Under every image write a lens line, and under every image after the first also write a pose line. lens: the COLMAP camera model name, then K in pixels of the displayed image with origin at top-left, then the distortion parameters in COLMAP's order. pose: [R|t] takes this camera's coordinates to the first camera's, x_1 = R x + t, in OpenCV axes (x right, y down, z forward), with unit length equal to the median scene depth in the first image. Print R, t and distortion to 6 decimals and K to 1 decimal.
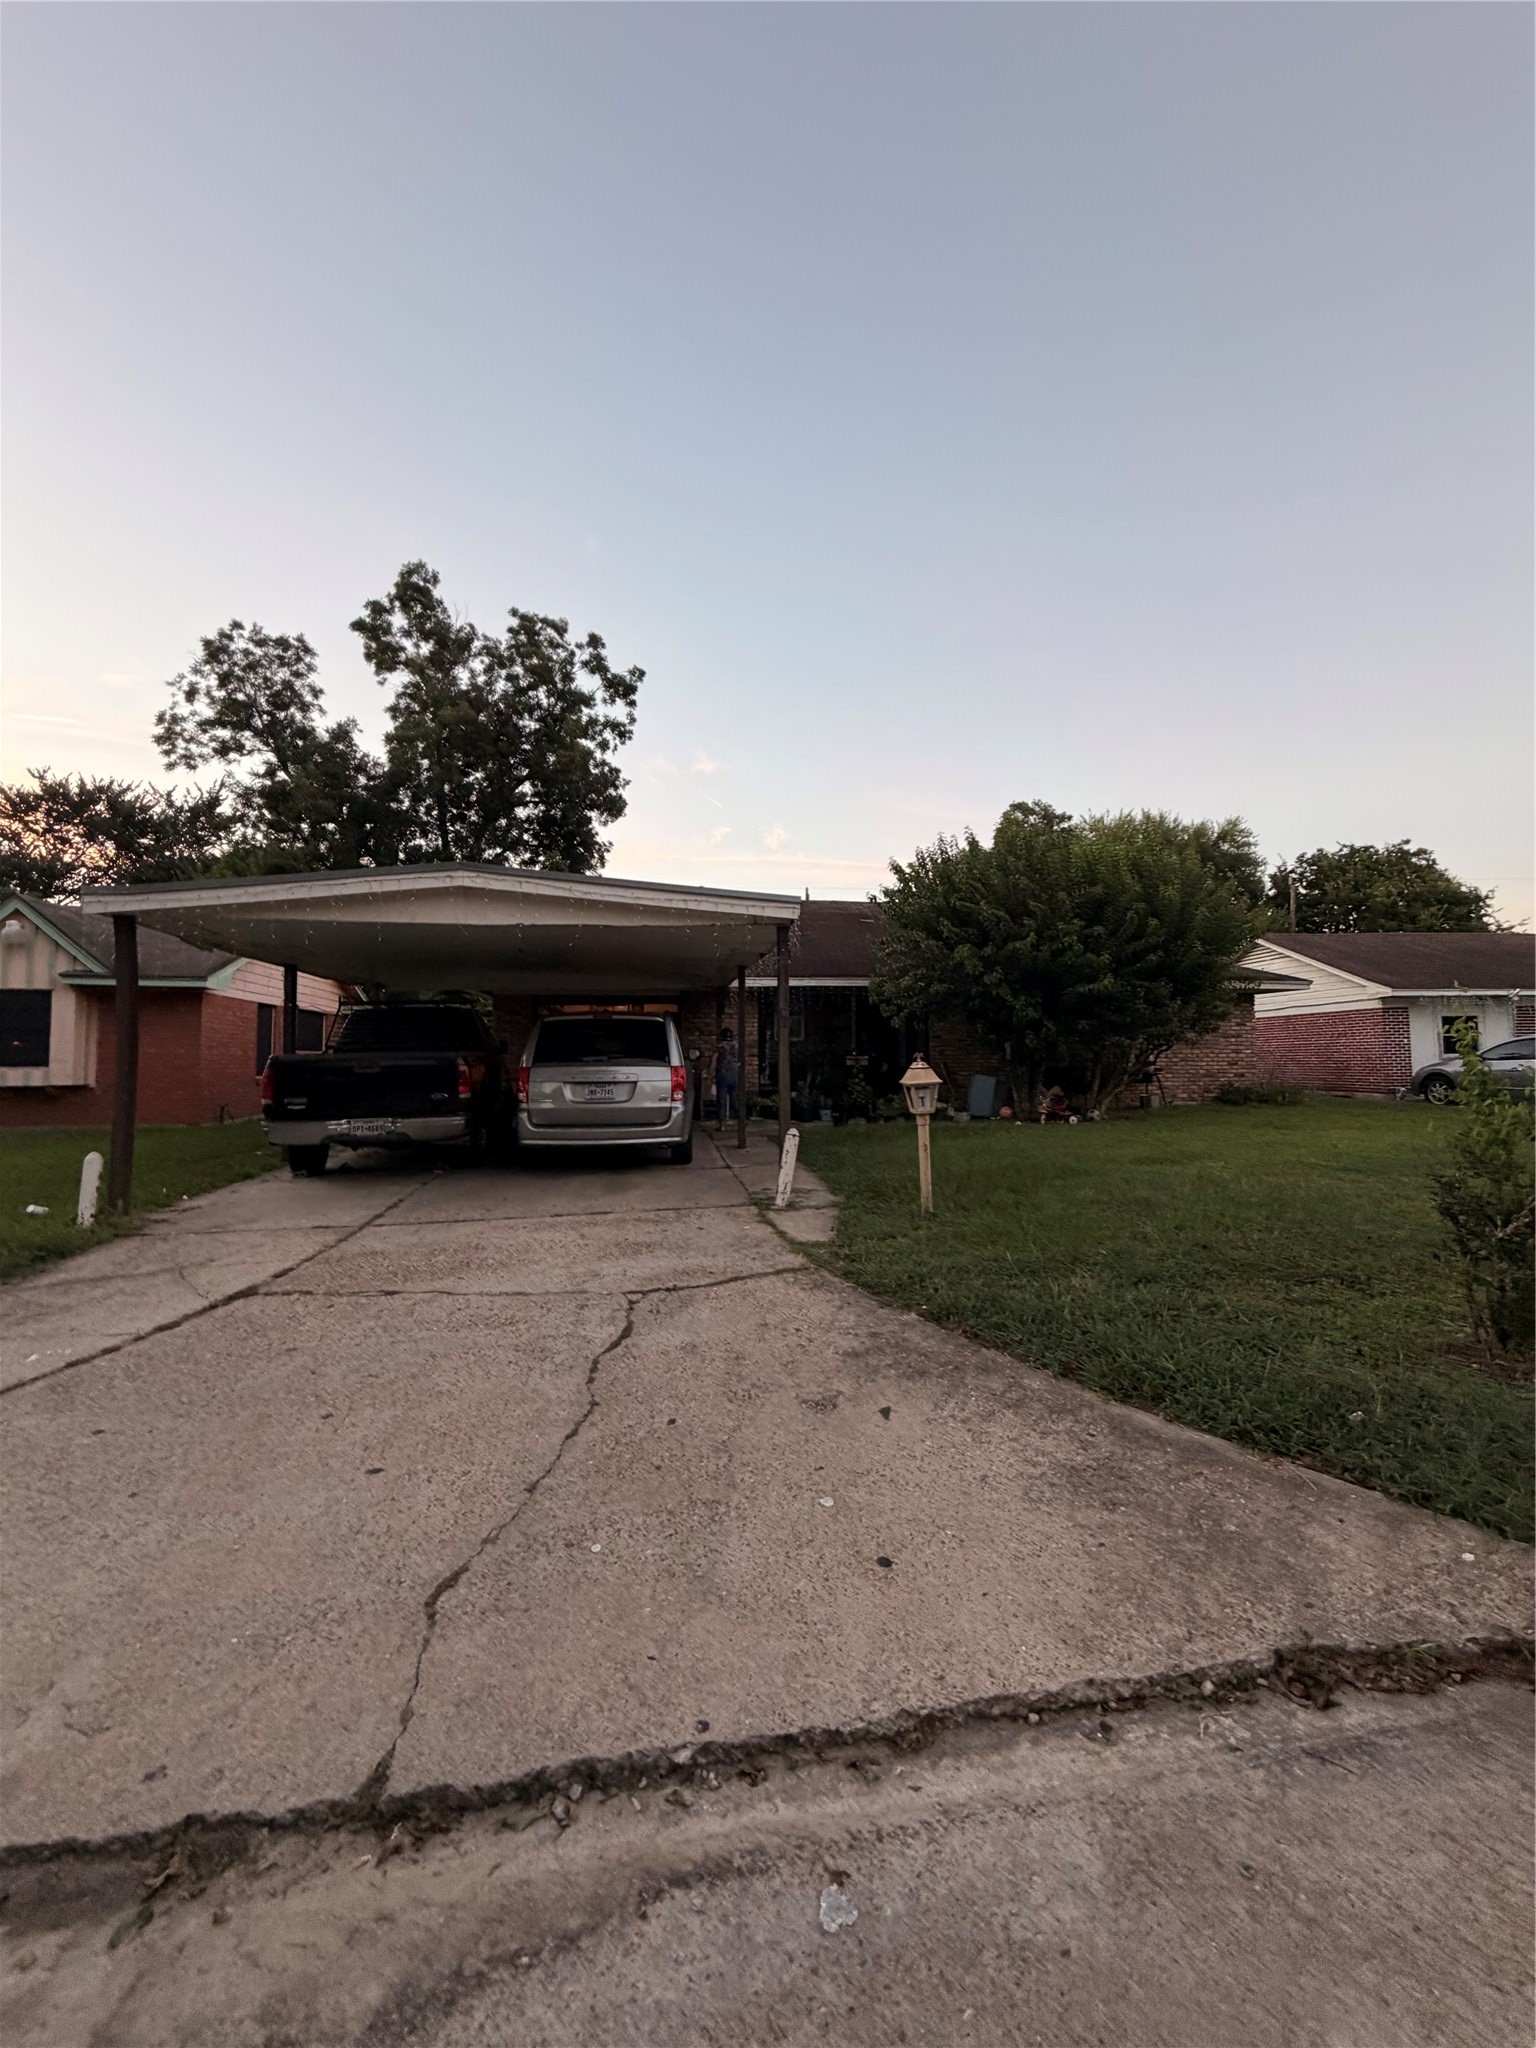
lens RADIAL K [[812.5, 0, 763.5], [0, 812.5, 1018.6], [0, 0, 1]] dist [-0.001115, 0.000386]
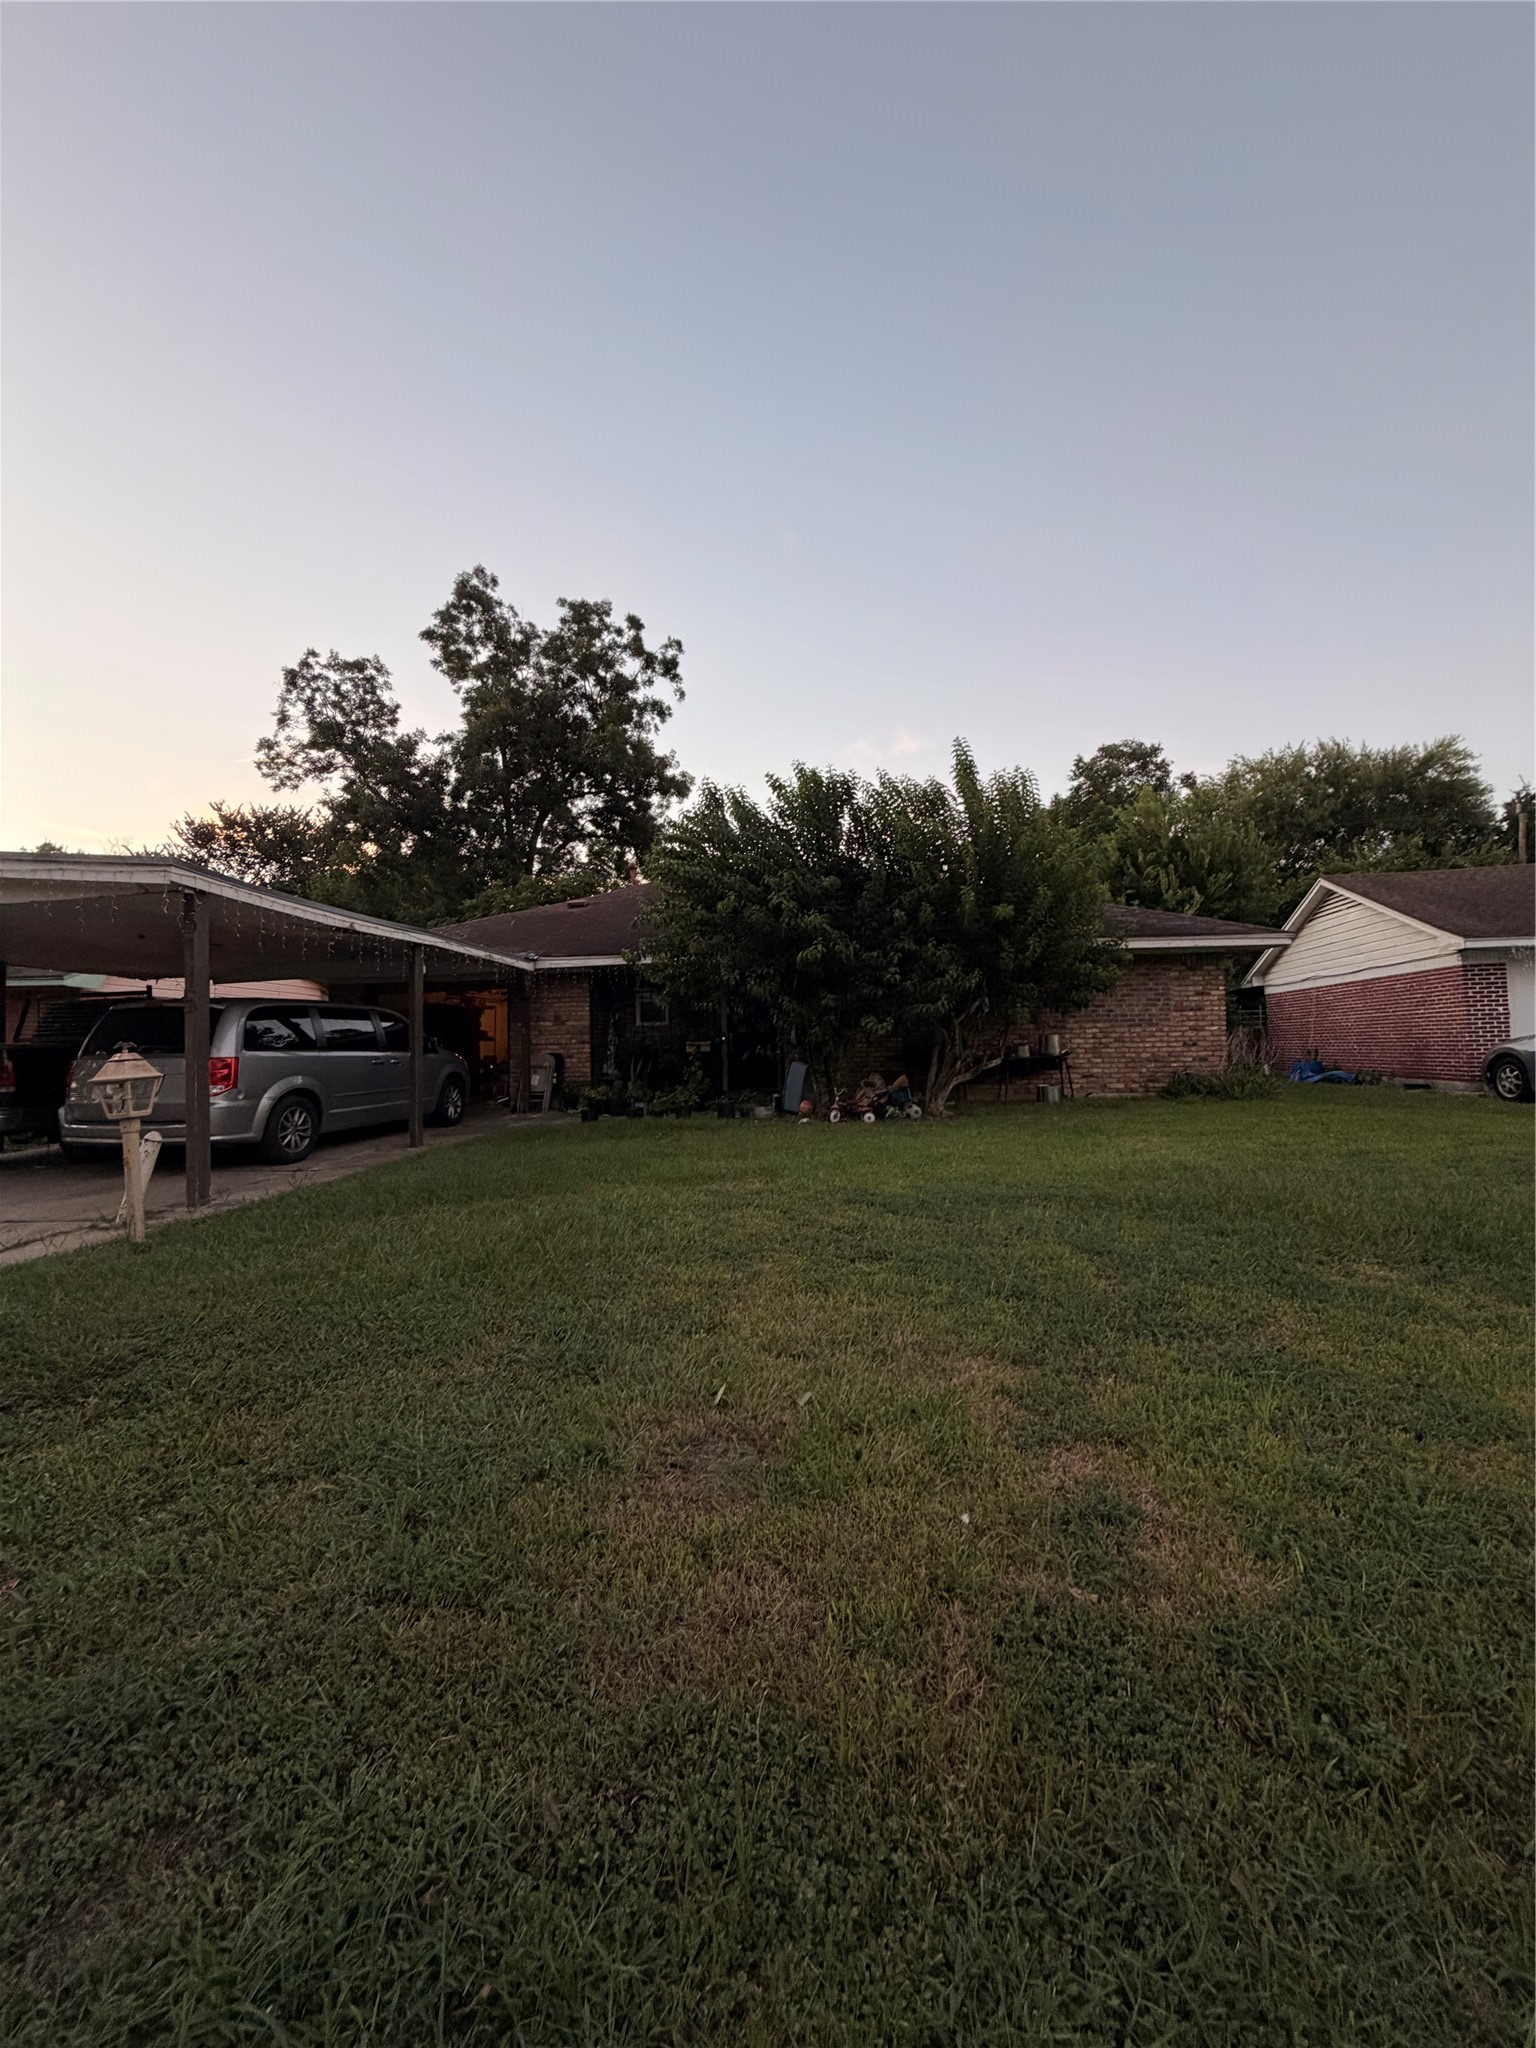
lens RADIAL K [[812.5, 0, 769.3], [0, 812.5, 1029.4], [0, 0, 1]] dist [-0.001115, 0.000386]
pose [[0.969376, -0.017453, -0.244962, 0.183167], [0.025205, 0.999275, 0.028544, 0.004298], [0.244286, -0.033844, 0.969113, 0.070933]]
